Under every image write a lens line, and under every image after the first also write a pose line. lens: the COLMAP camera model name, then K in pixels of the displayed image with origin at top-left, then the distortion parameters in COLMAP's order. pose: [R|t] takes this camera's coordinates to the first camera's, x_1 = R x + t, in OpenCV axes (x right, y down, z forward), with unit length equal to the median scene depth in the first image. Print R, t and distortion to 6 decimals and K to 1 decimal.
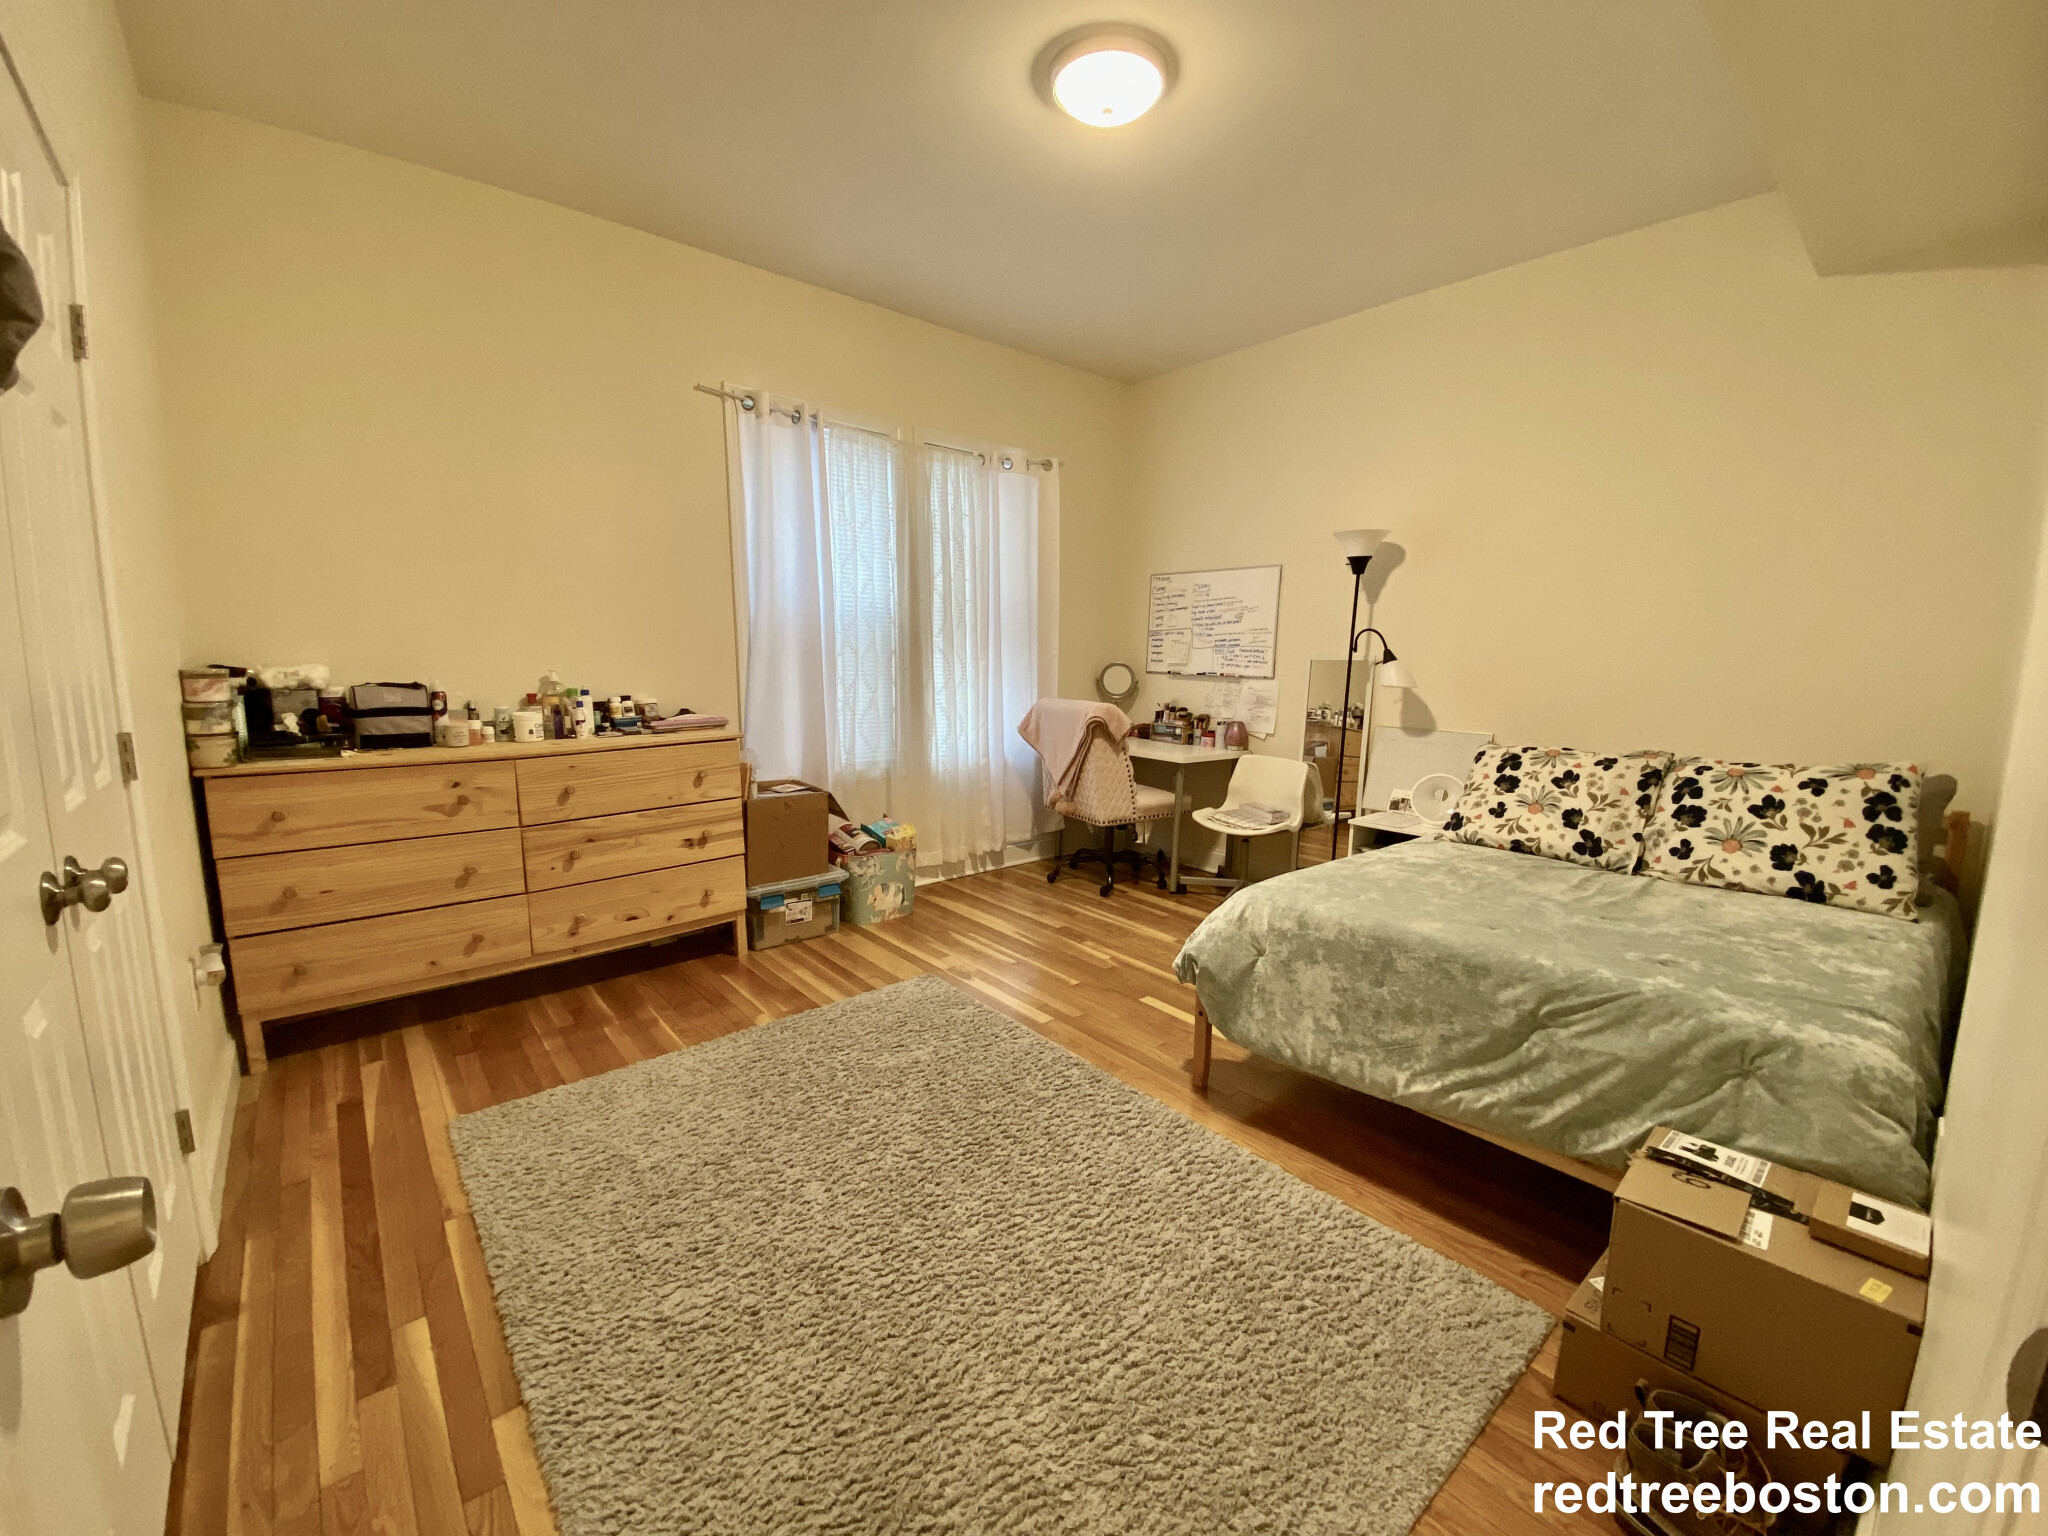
lens RADIAL K [[826.7, 0, 1024.0], [0, 826.7, 768.0], [0, 0, 1]] dist [0.018504, -0.020198]
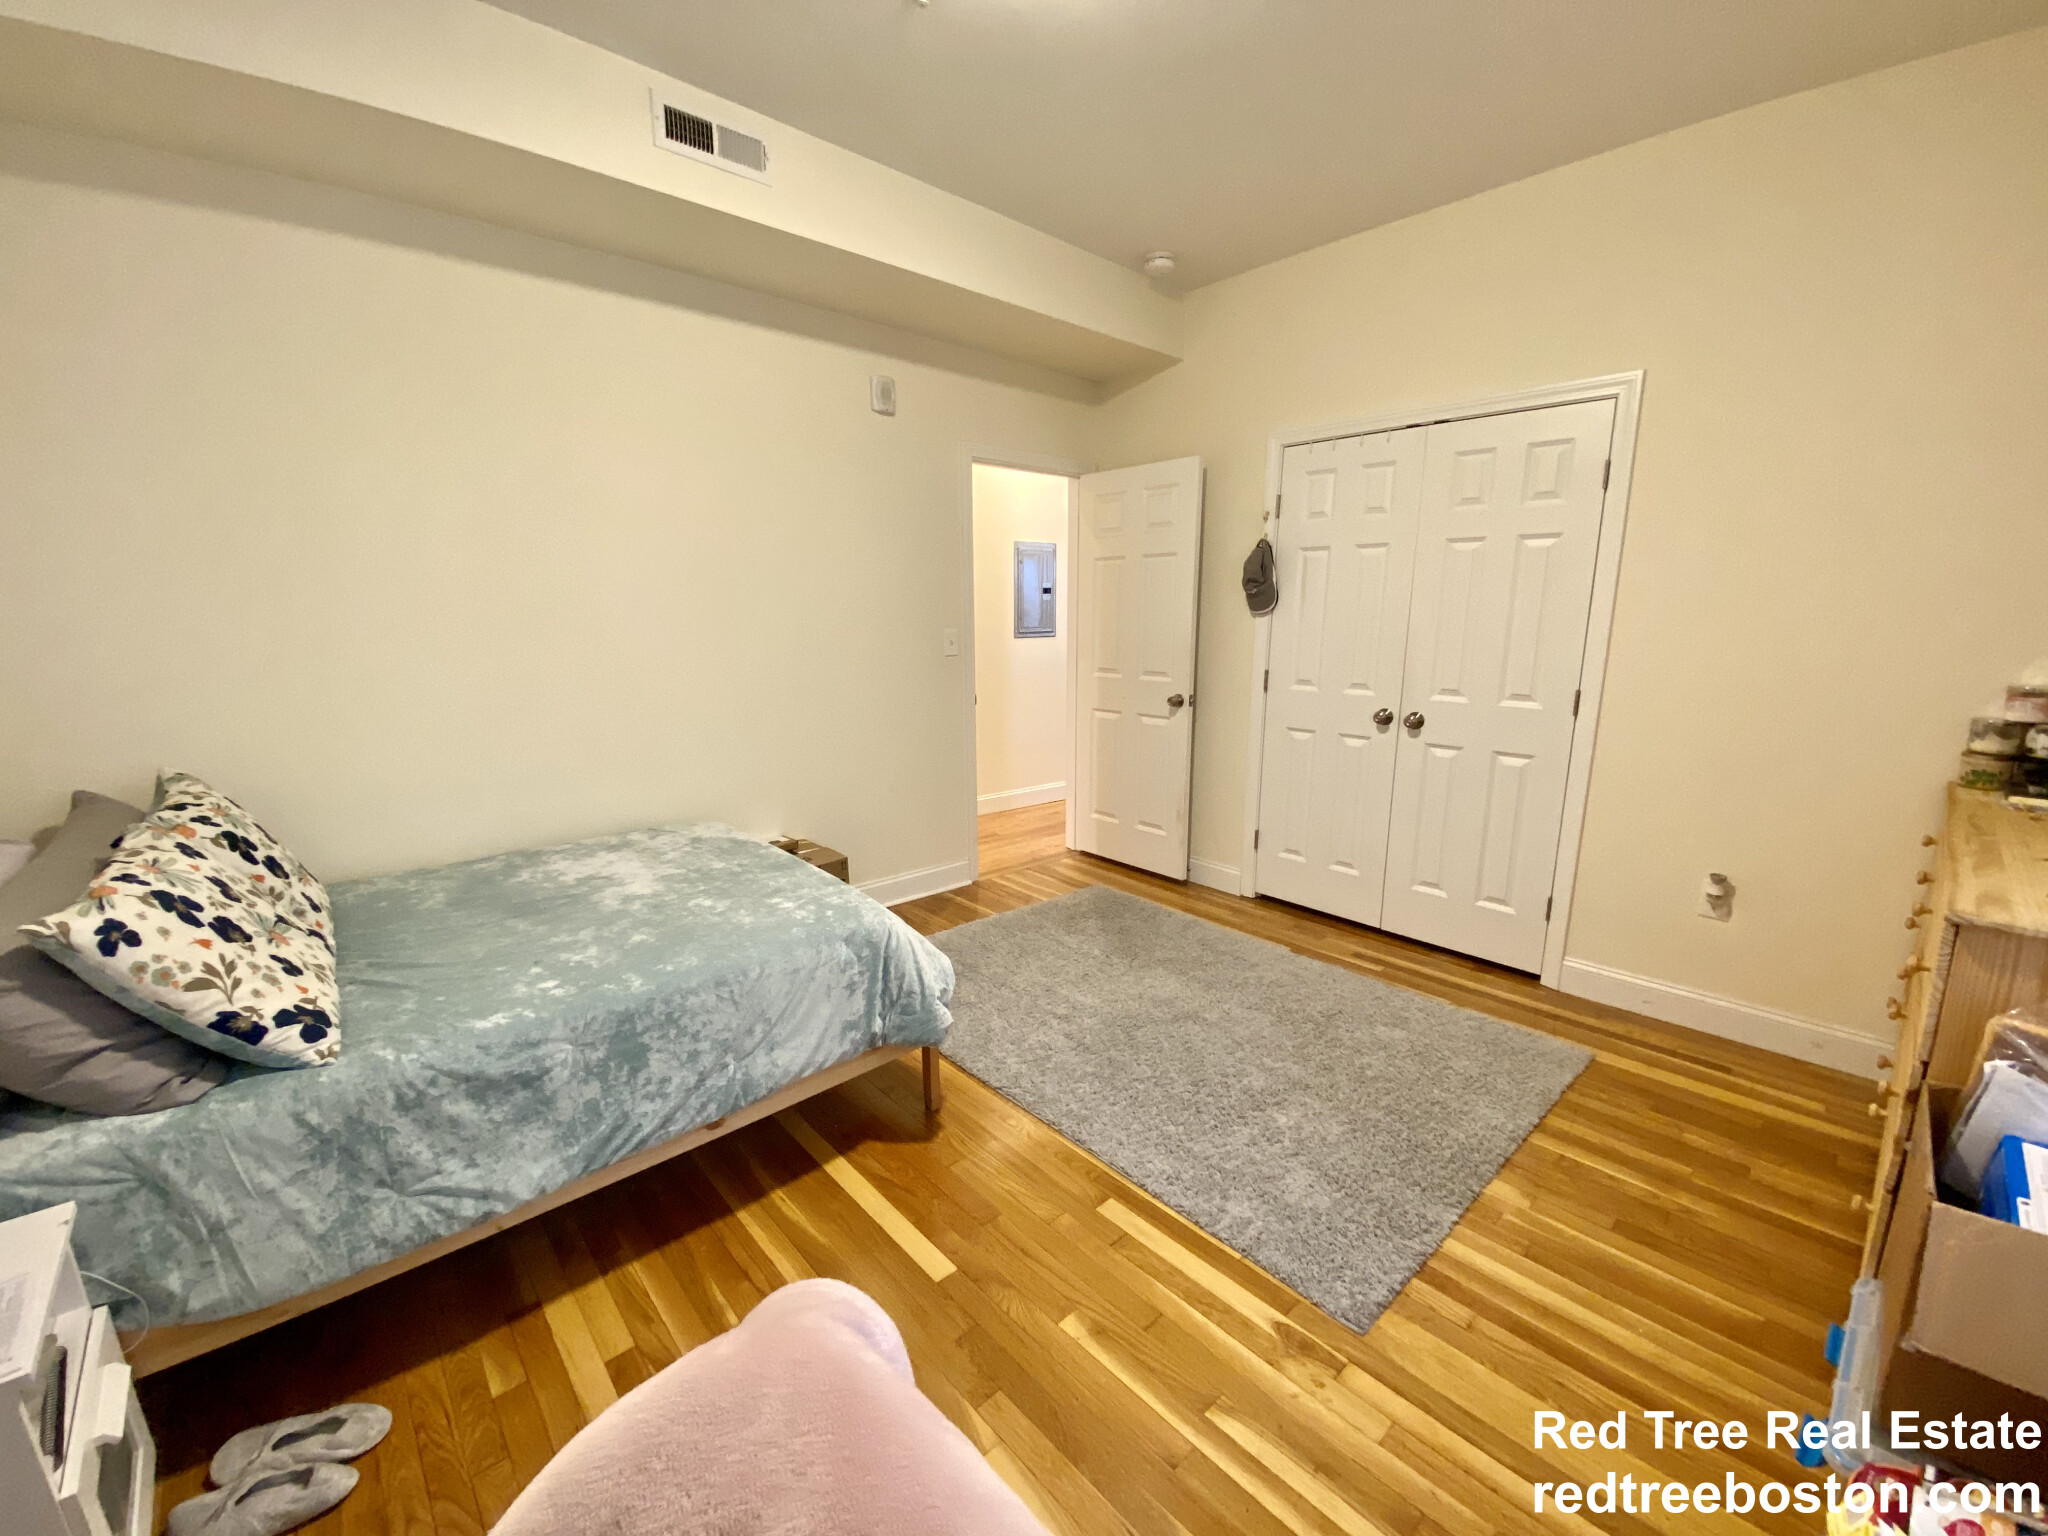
lens RADIAL K [[826.7, 0, 1024.0], [0, 826.7, 768.0], [0, 0, 1]] dist [0.018504, -0.020198]
pose [[-0.999414, -0.003011, -0.034087, 0.109268], [-0.014167, 0.943152, 0.332058, -0.239375], [0.031150, 0.332347, -0.942643, 1.400991]]
